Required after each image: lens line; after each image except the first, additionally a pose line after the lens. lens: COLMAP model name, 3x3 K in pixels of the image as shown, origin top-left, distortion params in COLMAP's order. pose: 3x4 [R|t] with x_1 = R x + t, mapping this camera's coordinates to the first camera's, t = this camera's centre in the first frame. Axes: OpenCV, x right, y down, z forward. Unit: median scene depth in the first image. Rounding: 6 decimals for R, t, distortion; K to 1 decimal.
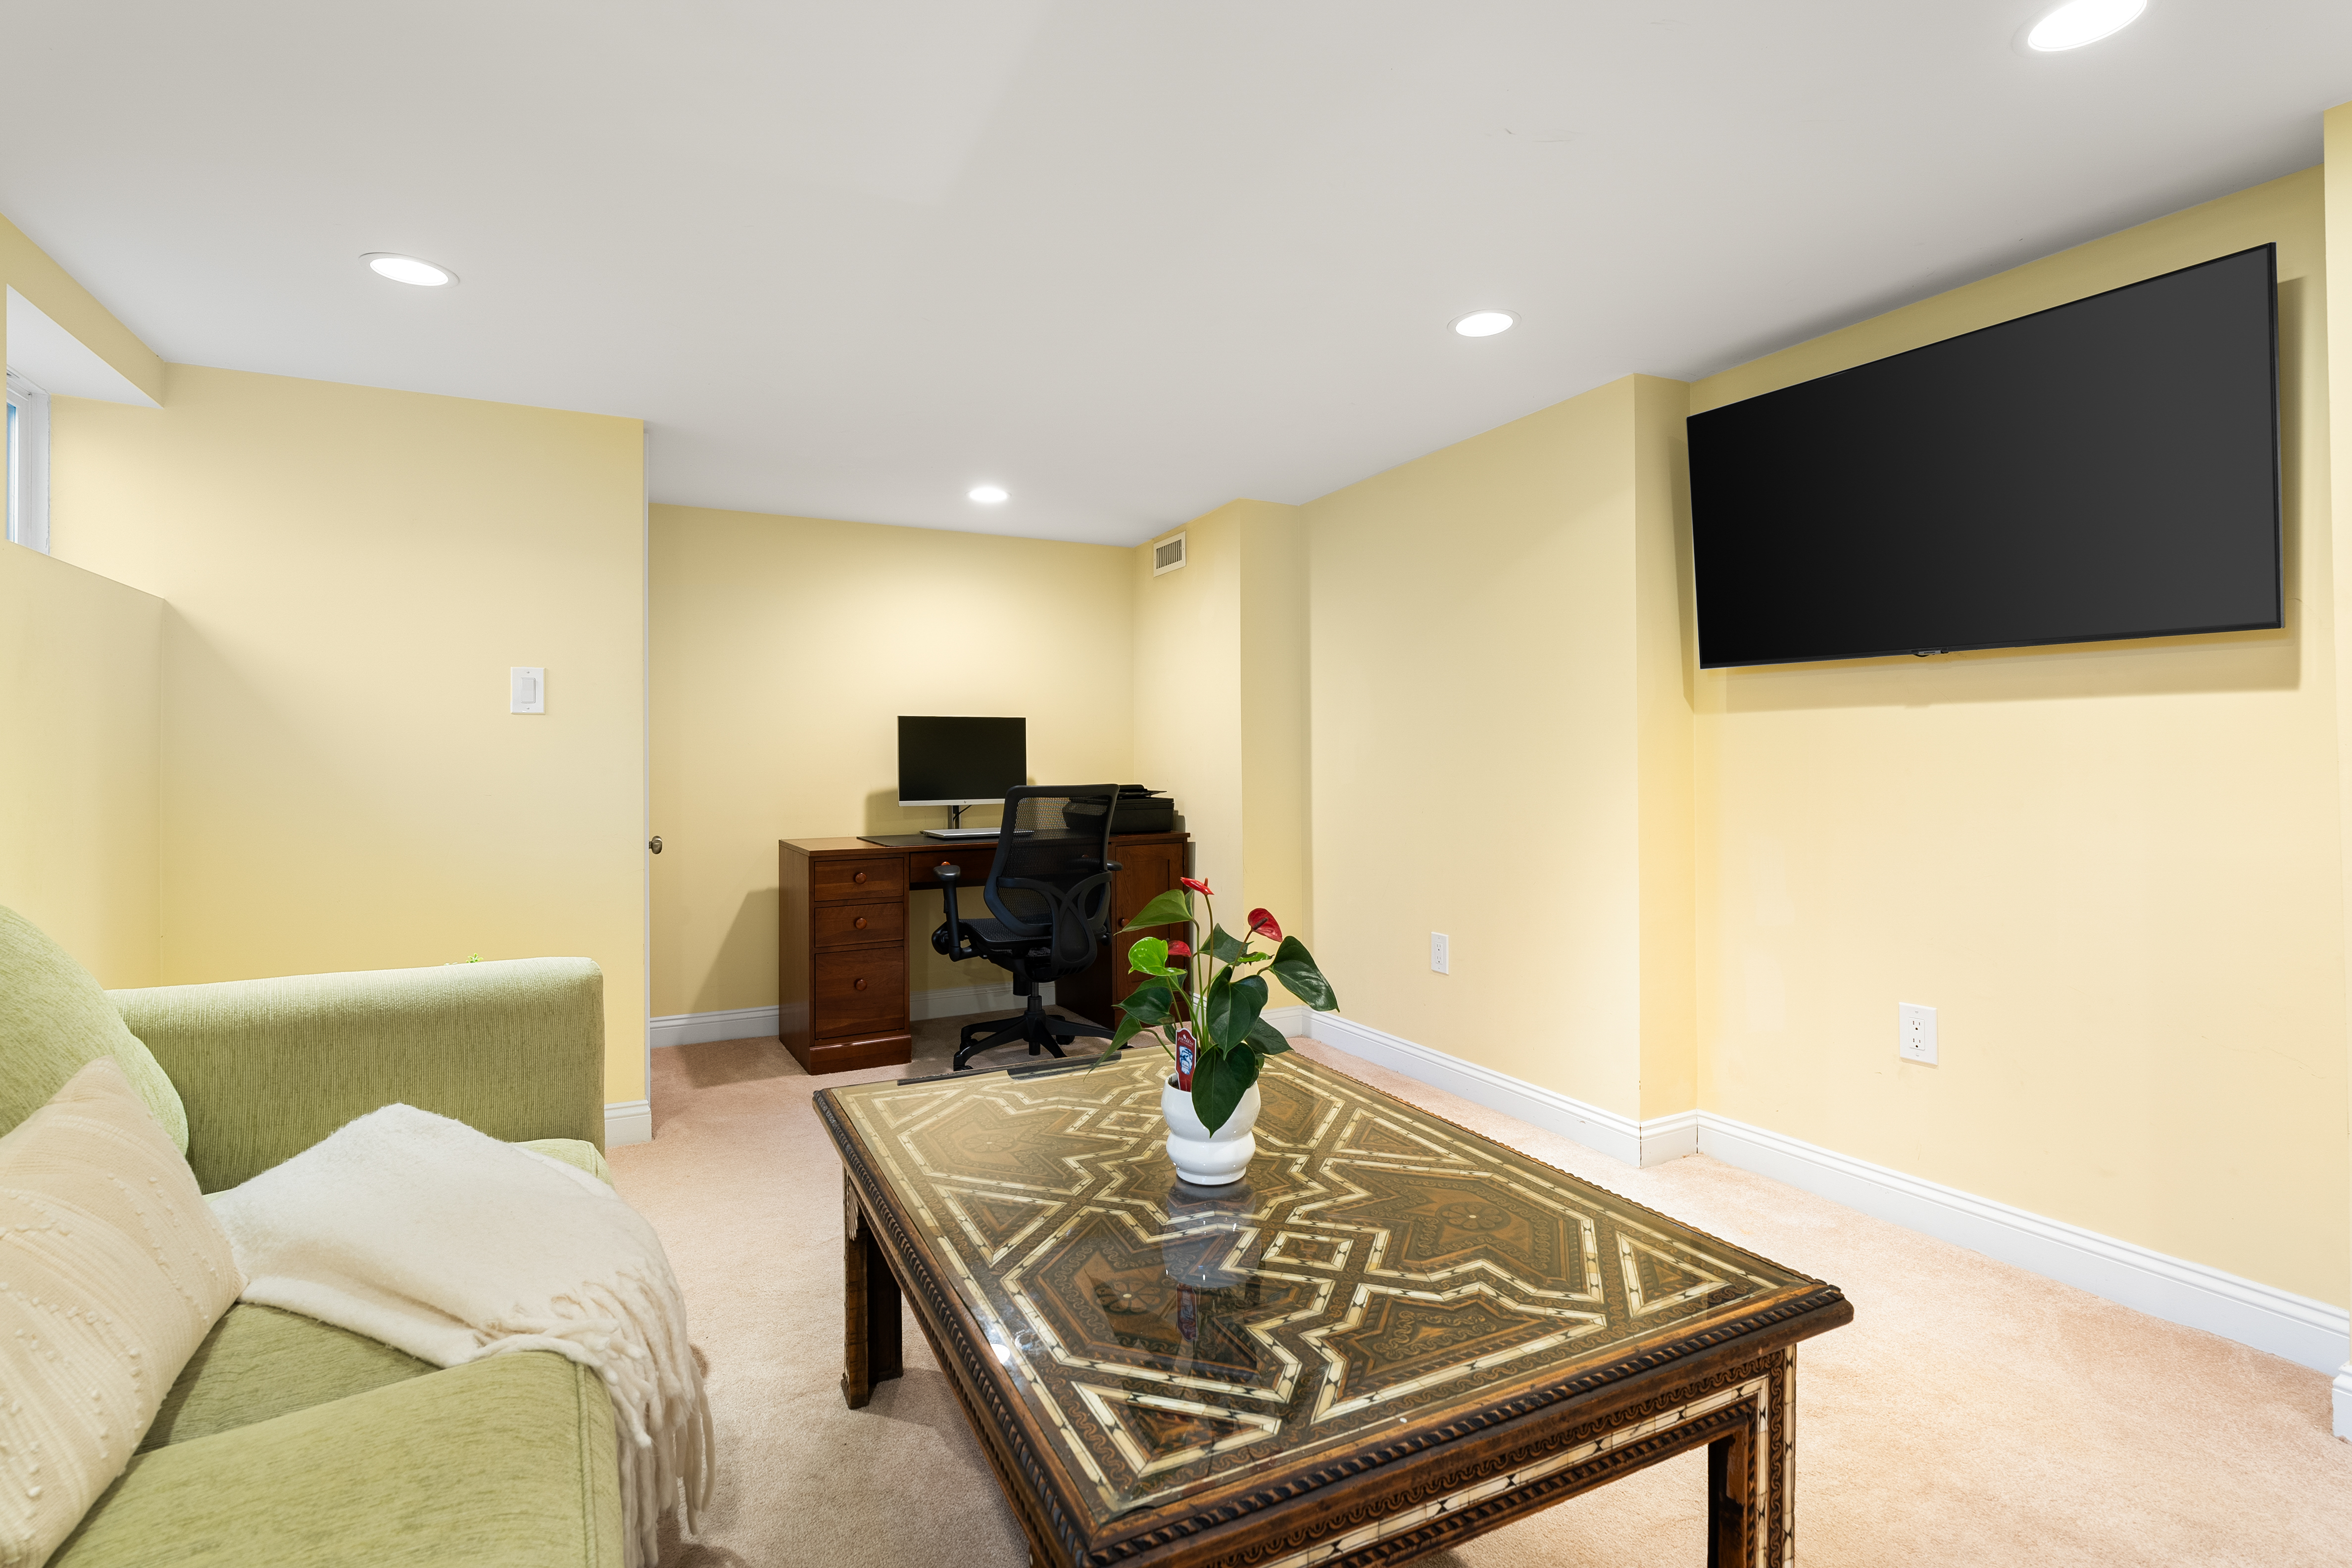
lens RADIAL K [[1114.5, 0, 1179.3], [0, 1114.5, 760.1], [0, 0, 1]] dist [0.004442, 0.000480]
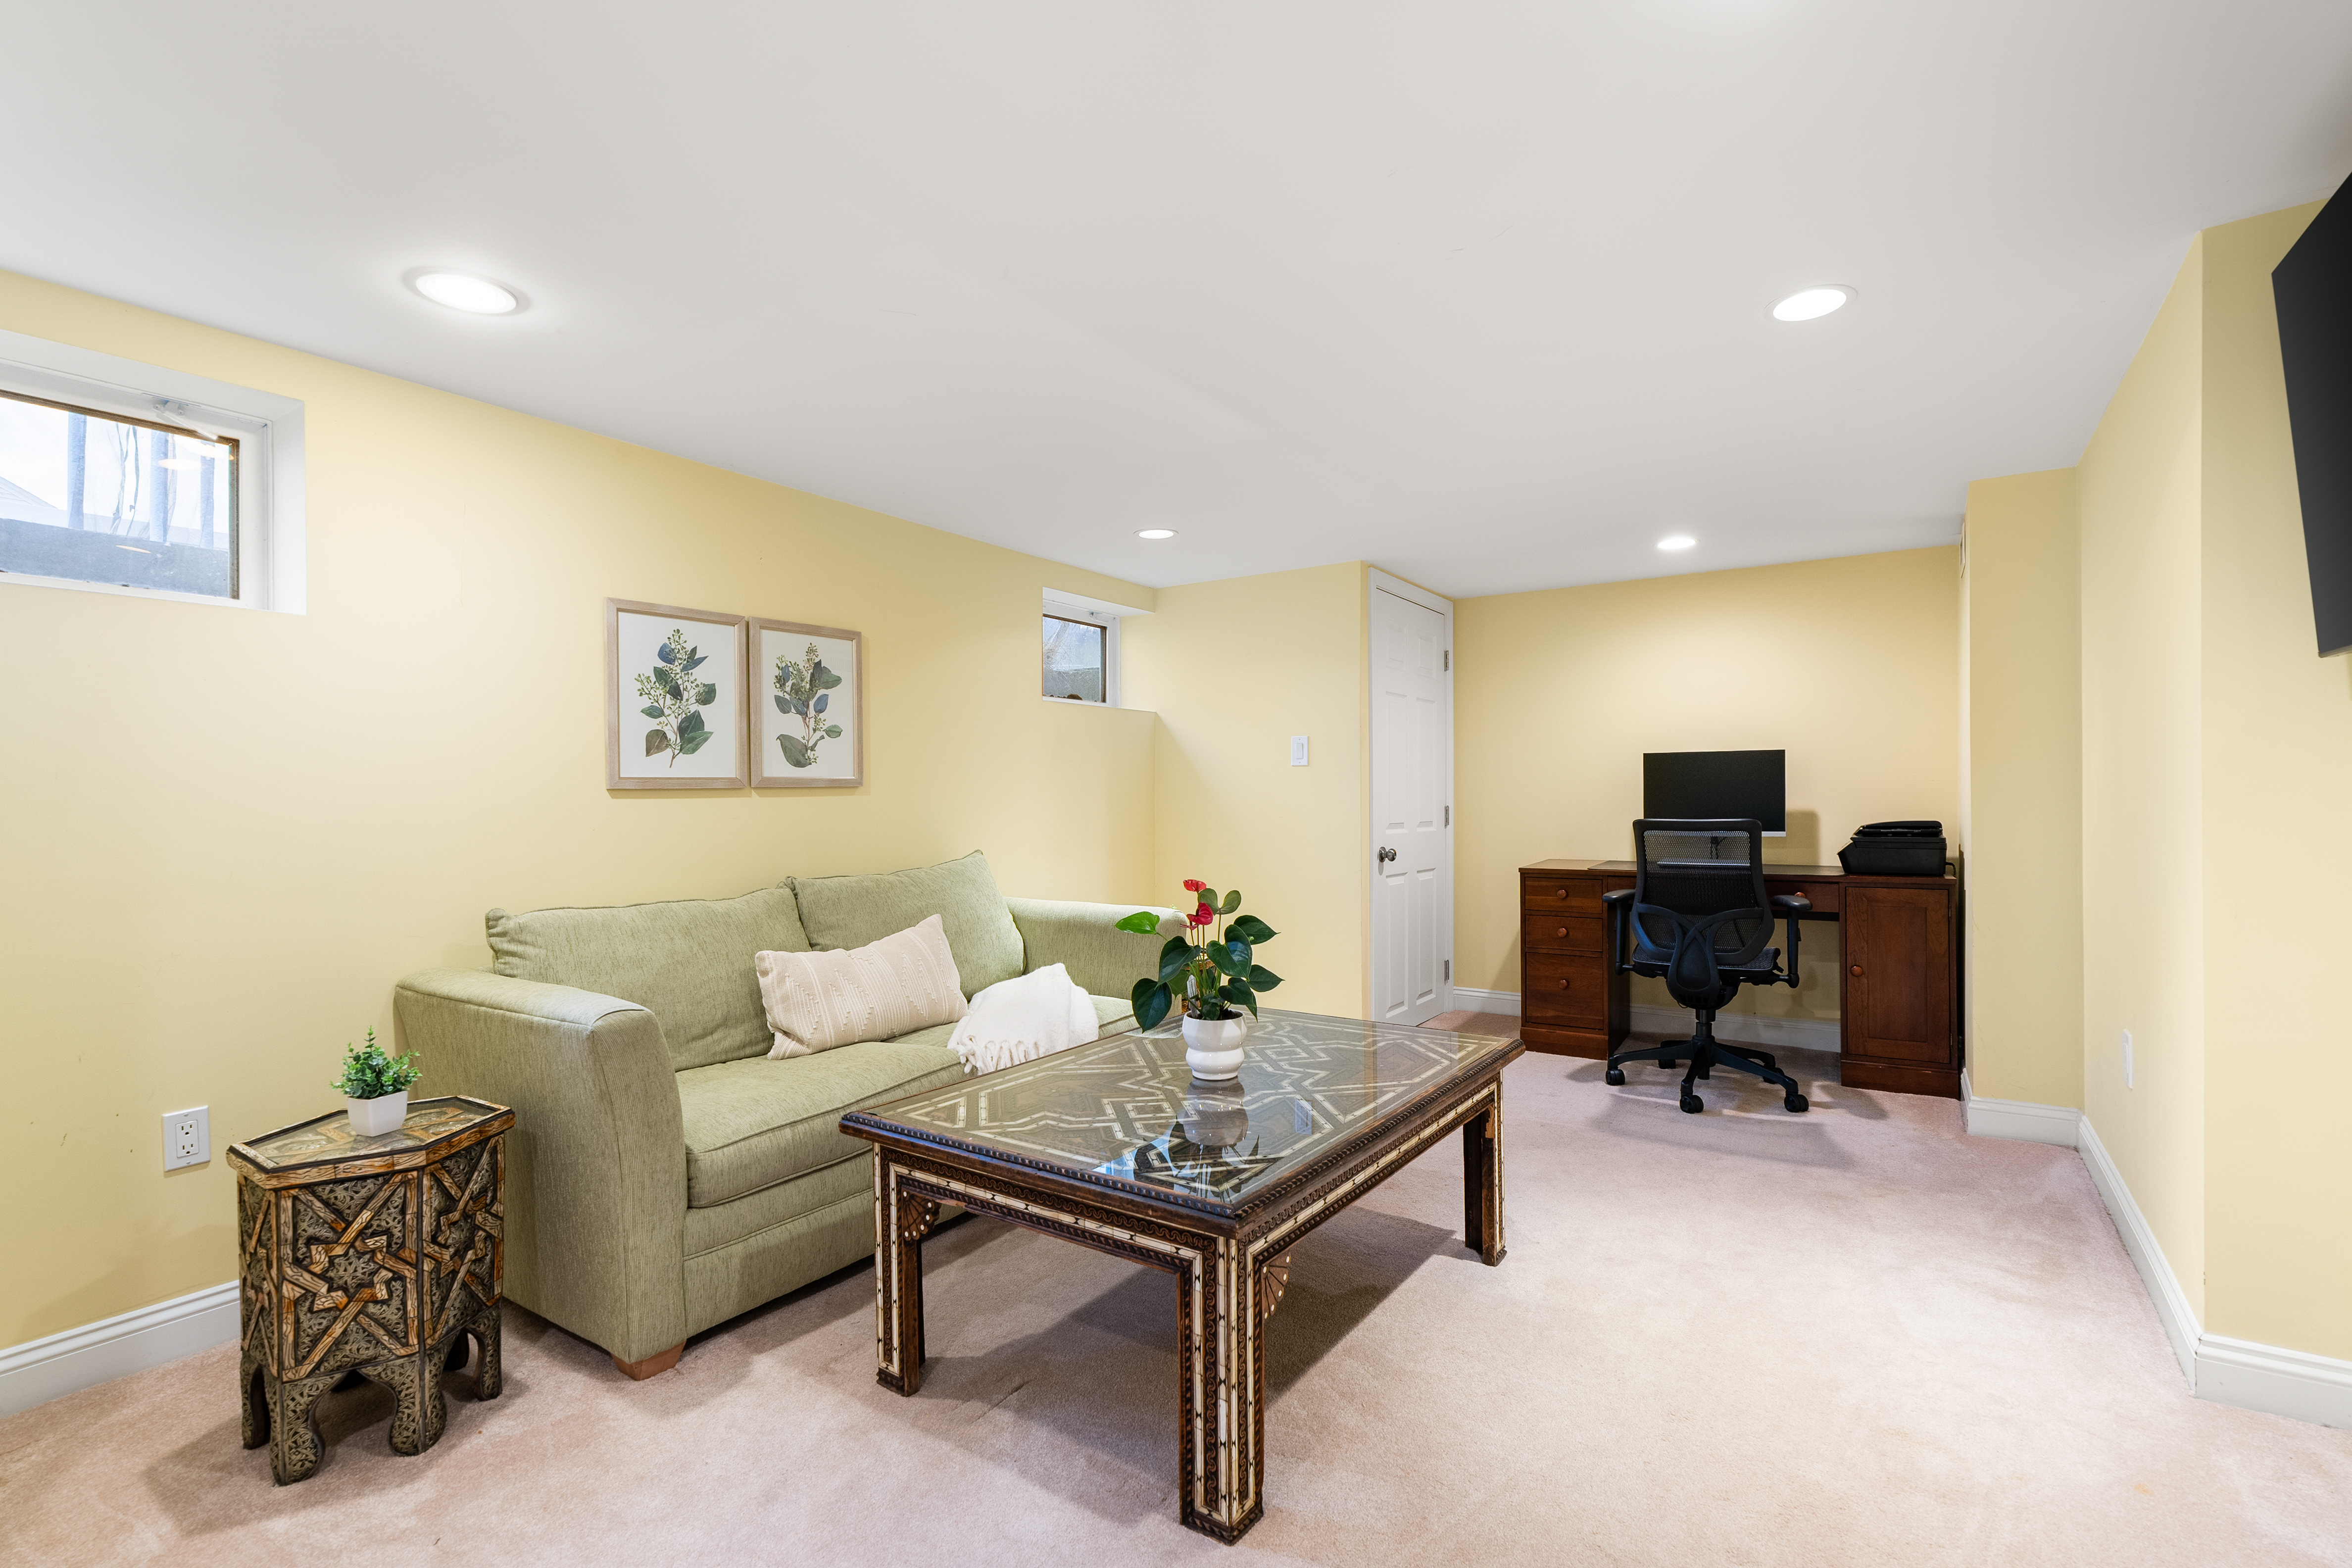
lens RADIAL K [[1066.9, 0, 1176.0], [0, 1066.9, 784.0], [0, 0, 1]] dist [-0.001357, -0.000126]
pose [[0.473425, -0.004481, -0.880823, 1.415745], [0.004846, 0.999985, -0.002483, -0.026384], [0.880821, -0.003093, 0.473440, 0.288812]]
